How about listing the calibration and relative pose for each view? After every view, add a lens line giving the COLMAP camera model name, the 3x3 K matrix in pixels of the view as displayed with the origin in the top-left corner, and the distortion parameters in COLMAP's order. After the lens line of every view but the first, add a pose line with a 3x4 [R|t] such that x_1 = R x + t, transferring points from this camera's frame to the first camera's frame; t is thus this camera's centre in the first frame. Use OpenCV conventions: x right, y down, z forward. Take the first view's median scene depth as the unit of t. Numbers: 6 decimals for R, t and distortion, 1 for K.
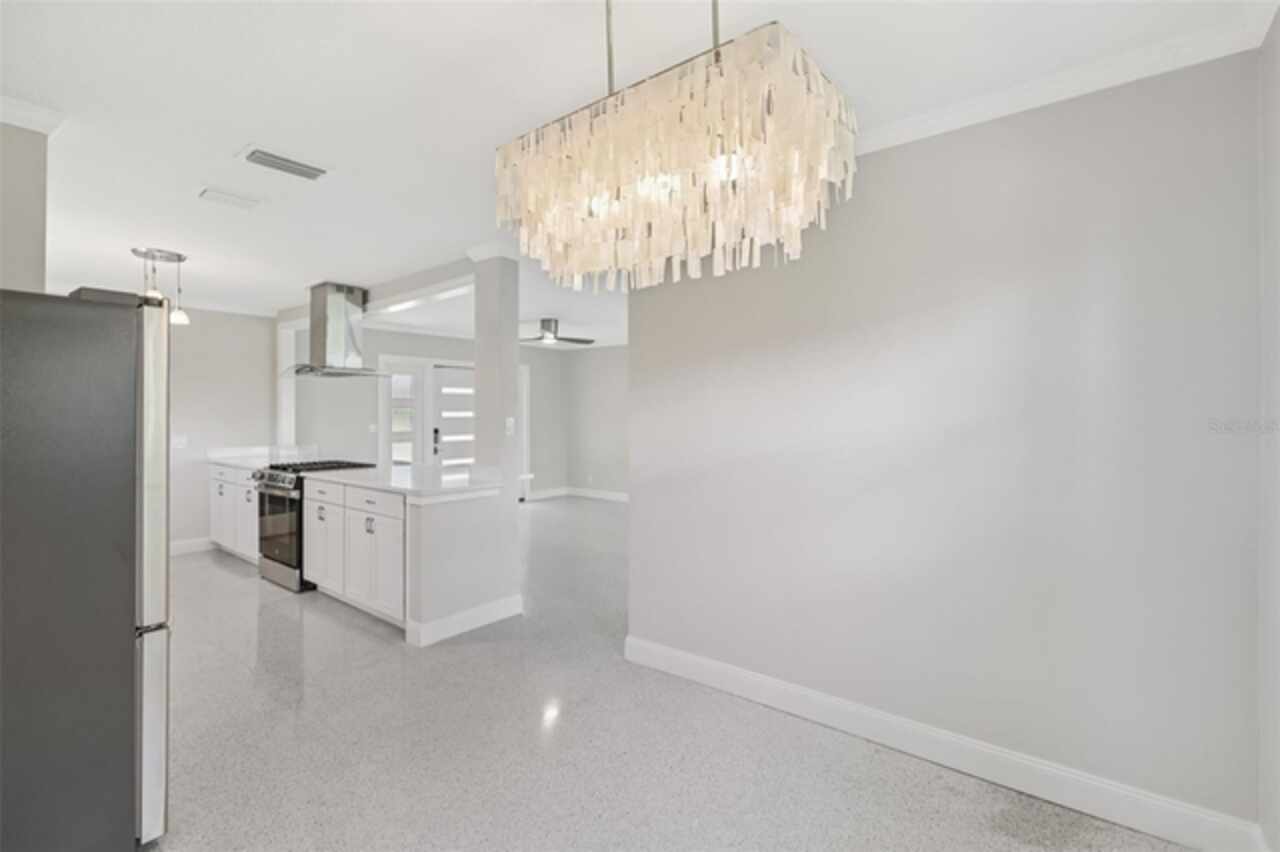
lens RADIAL K [[581.3, 0, 634.3], [0, 581.3, 413.2], [0, 0, 1]] dist [-0.015509, 0.002595]
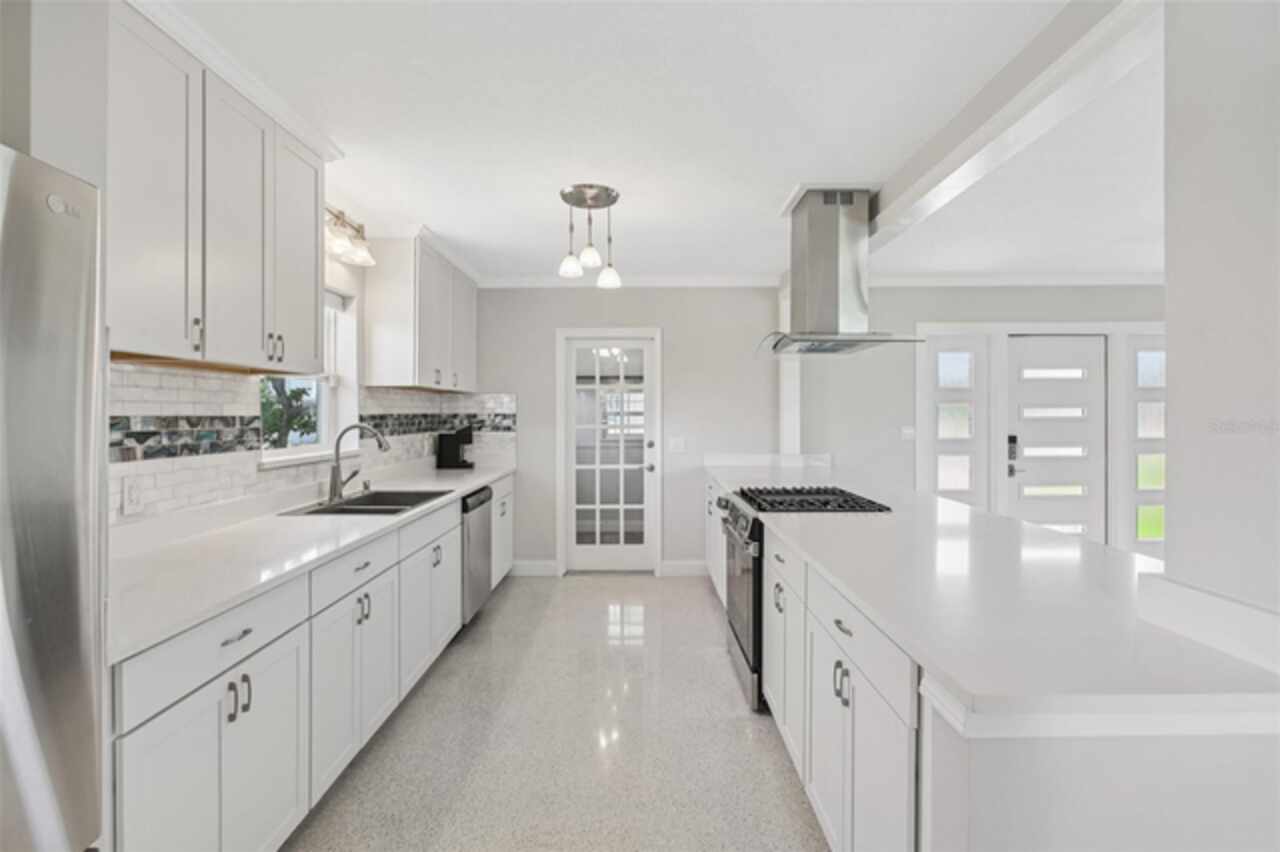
lens RADIAL K [[581.3, 0, 639.3], [0, 581.3, 421.7], [0, 0, 1]] dist [-0.015509, 0.002595]
pose [[0.621576, 0.012714, -0.783251, -0.170283], [0.003388, 0.999815, 0.018918, -0.002499], [0.783347, -0.014412, 0.621418, 0.488859]]
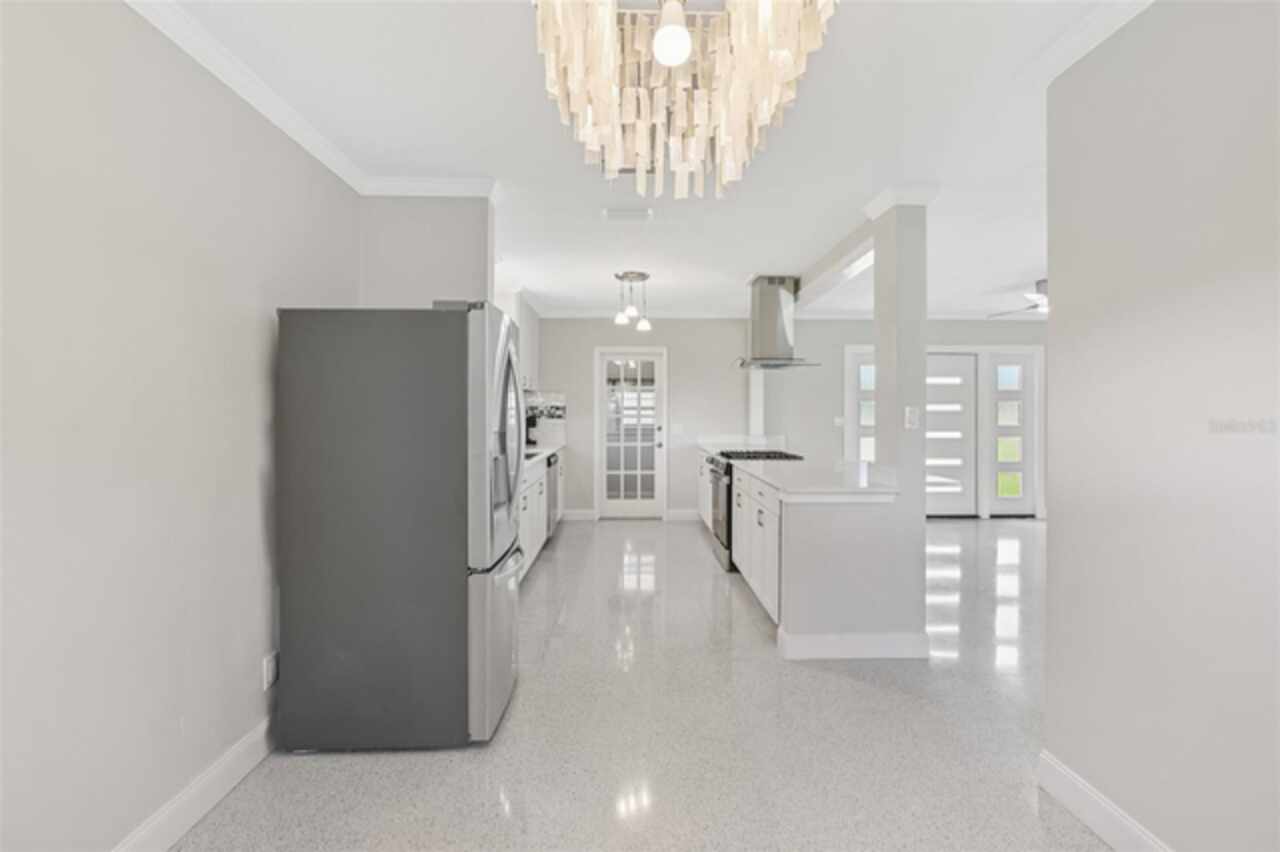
lens RADIAL K [[581.3, 0, 642.6], [0, 581.3, 415.5], [0, 0, 1]] dist [-0.015509, 0.002595]
pose [[0.641505, 0.008303, -0.767074, 0.127235], [-0.001421, 0.999953, 0.009636, 0.010346], [0.767118, -0.005092, 0.641486, 0.176022]]
